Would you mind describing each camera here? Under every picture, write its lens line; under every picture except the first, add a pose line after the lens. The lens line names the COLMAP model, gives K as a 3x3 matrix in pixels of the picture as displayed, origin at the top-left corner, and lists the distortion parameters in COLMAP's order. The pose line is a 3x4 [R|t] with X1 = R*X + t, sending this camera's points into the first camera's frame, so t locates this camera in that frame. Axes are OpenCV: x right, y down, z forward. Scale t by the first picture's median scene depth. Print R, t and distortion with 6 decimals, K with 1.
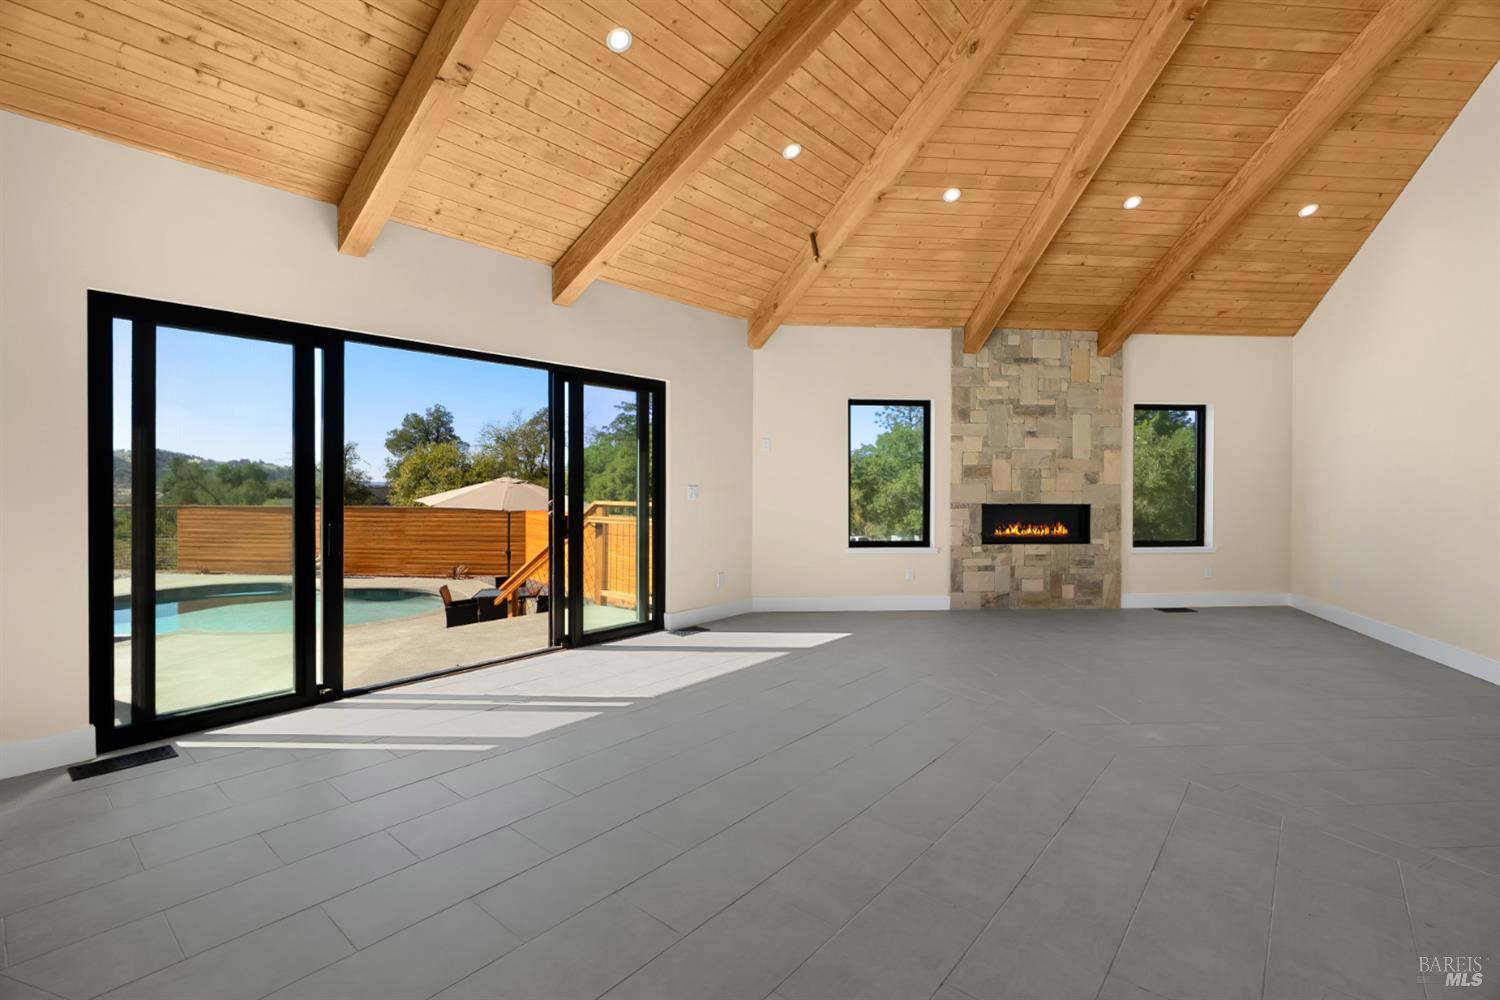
lens RADIAL K [[683.1, 0, 752.3], [0, 683.1, 489.0], [0, 0, 1]] dist [-0.000480, 0.000567]
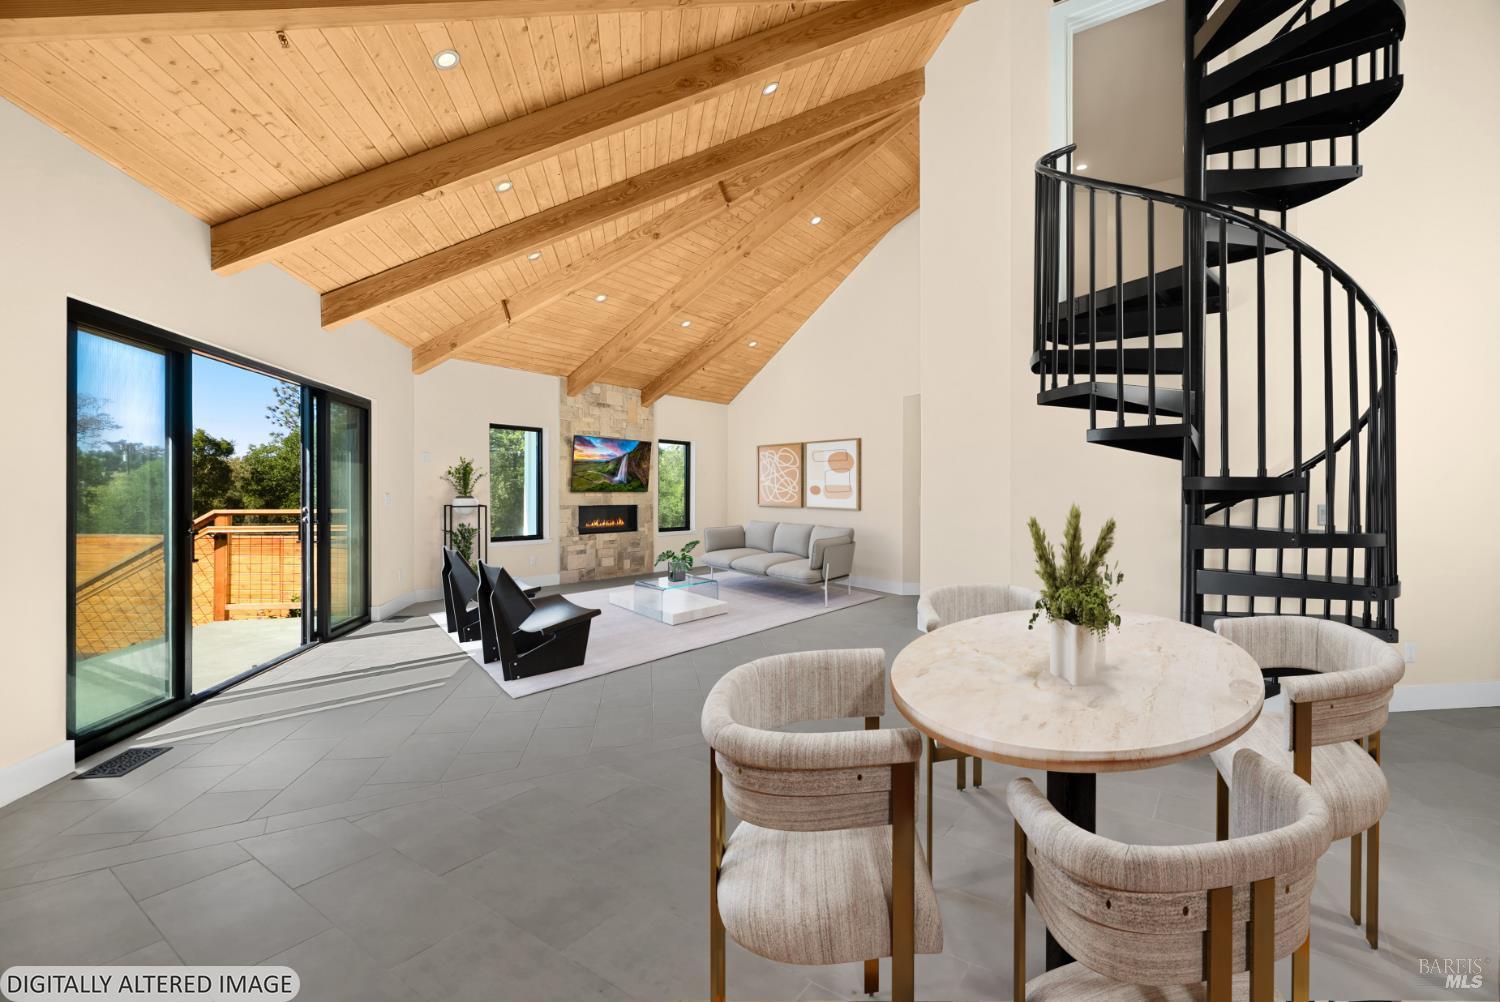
lens RADIAL K [[683.1, 0, 752.3], [0, 683.1, 490.0], [0, 0, 1]] dist [-0.000480, 0.000567]
pose [[0.656368, -0.000065, 0.754441, -0.476241], [0.006175, 0.999967, -0.005286, -0.000421], [-0.754416, 0.008129, 0.656346, -0.175236]]
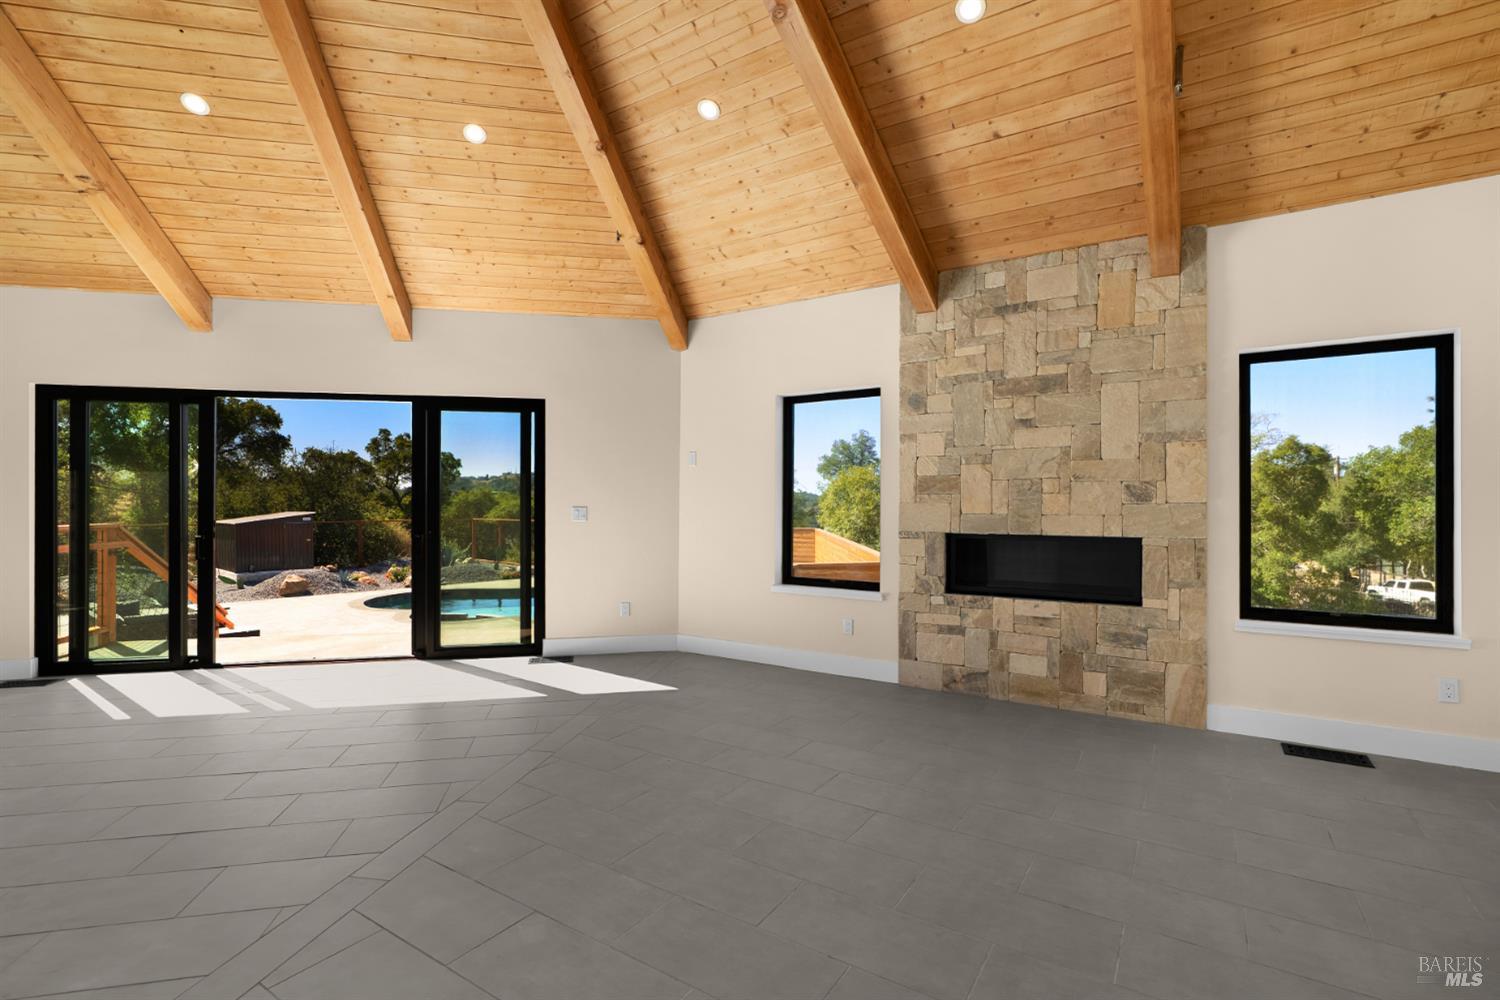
lens RADIAL K [[701.3, 0, 750.3], [0, 701.3, 505.1], [0, 0, 1]] dist [-0.000796, 0.000510]
pose [[0.785130, -0.002637, -0.619326, 0.610357], [-0.001693, 0.999978, -0.006404, -0.000729], [0.619329, 0.006077, 0.785108, 0.338671]]
